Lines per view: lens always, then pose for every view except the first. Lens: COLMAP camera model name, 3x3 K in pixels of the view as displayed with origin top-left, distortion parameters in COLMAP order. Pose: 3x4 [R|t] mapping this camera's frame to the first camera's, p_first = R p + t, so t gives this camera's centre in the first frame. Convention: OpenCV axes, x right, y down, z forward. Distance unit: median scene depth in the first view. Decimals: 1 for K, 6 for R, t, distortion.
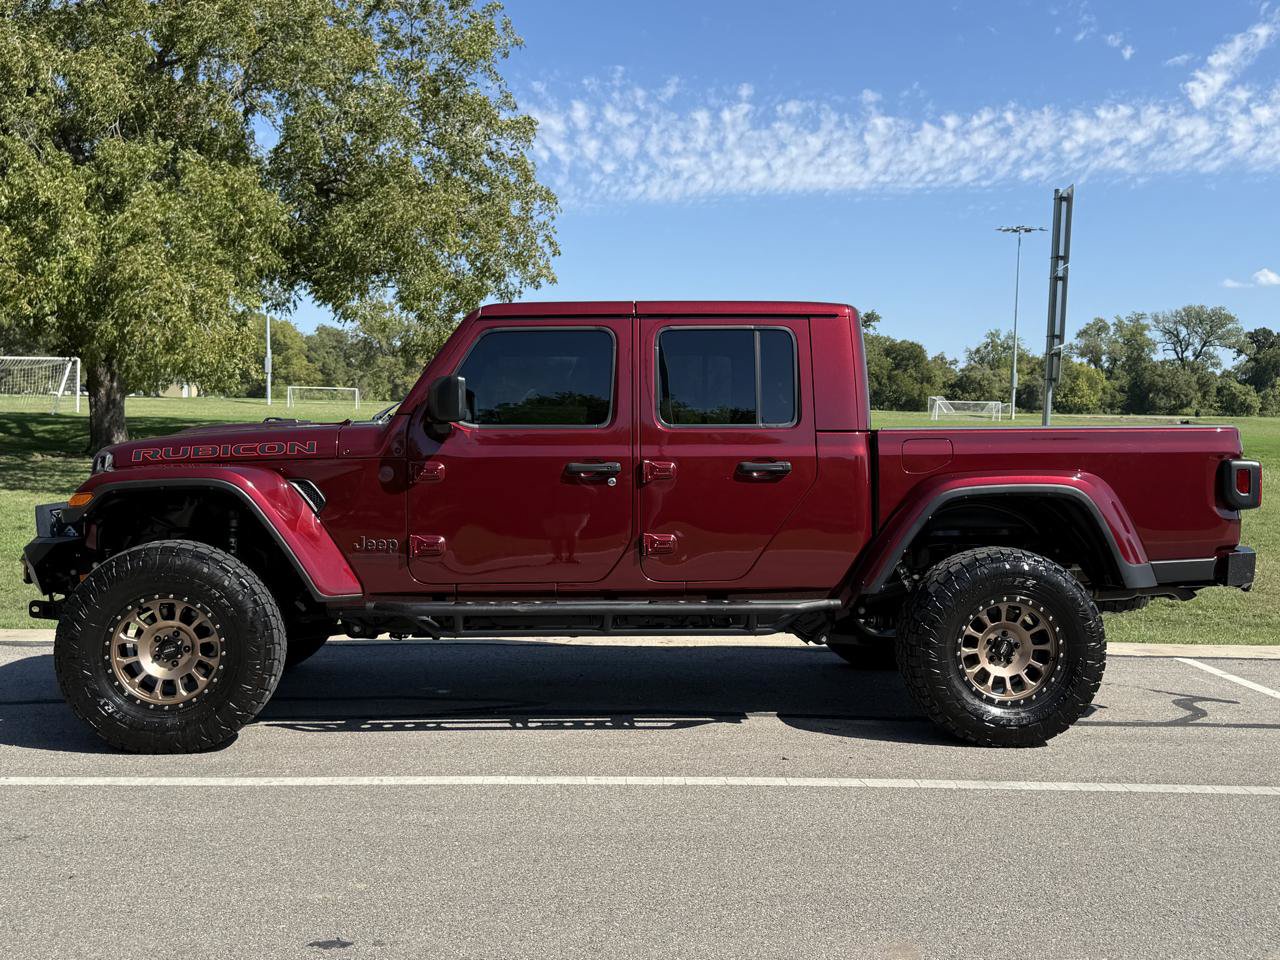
lens RADIAL K [[1337.1, 0, 646.0], [0, 1337.1, 474.2], [0, 0, 1]] dist [0.097943, -0.079570]
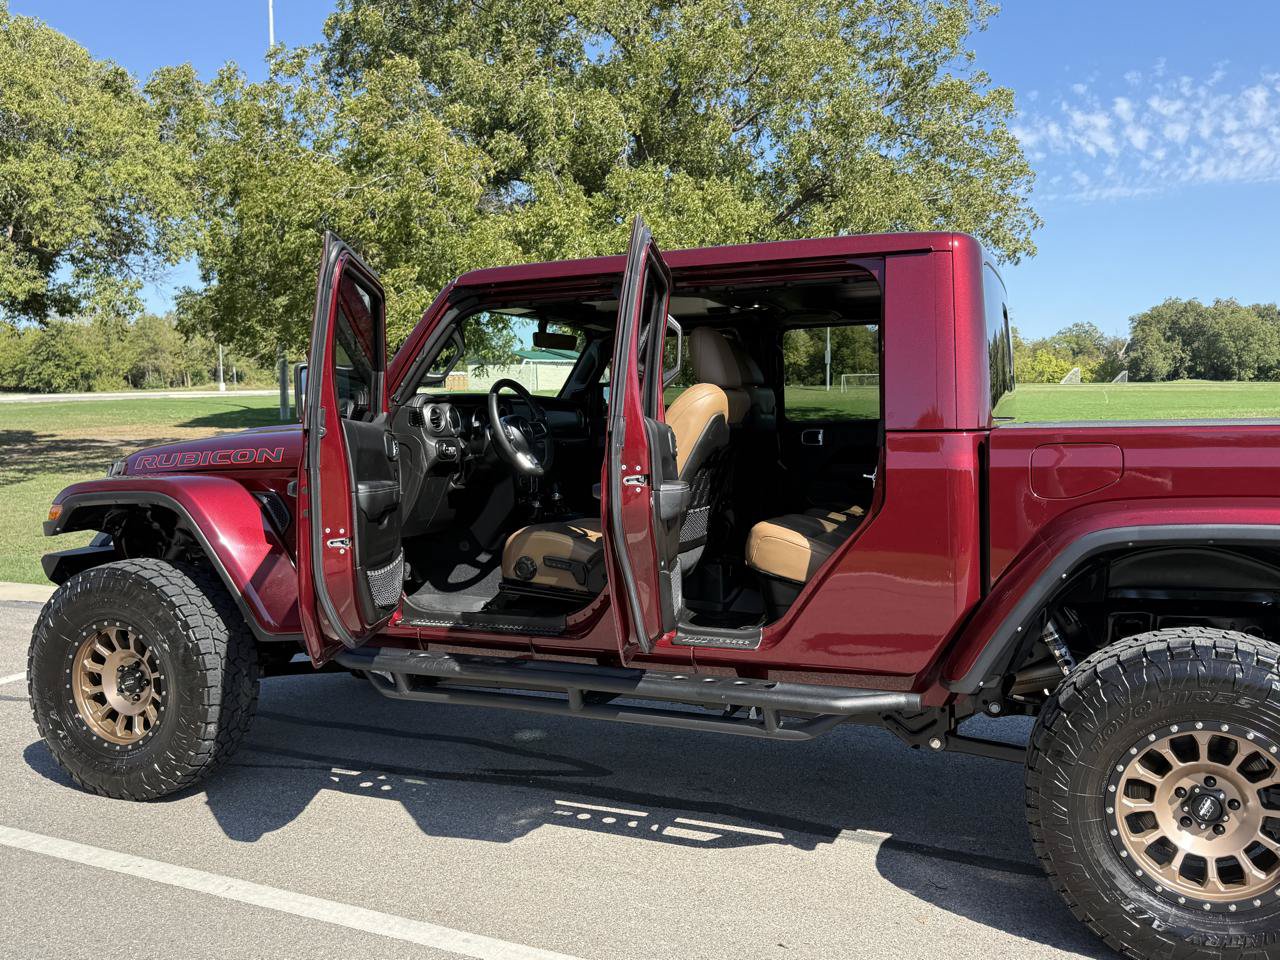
lens RADIAL K [[1108.1, 0, 644.3], [0, 1108.1, 455.0], [0, 0, 1]] dist [0.034836, -0.013766]
pose [[0.895364, 0.006250, -0.445290, 0.257545], [0.000757, 0.999879, 0.015556, -0.028959], [0.445334, -0.014265, 0.895251, 0.456647]]
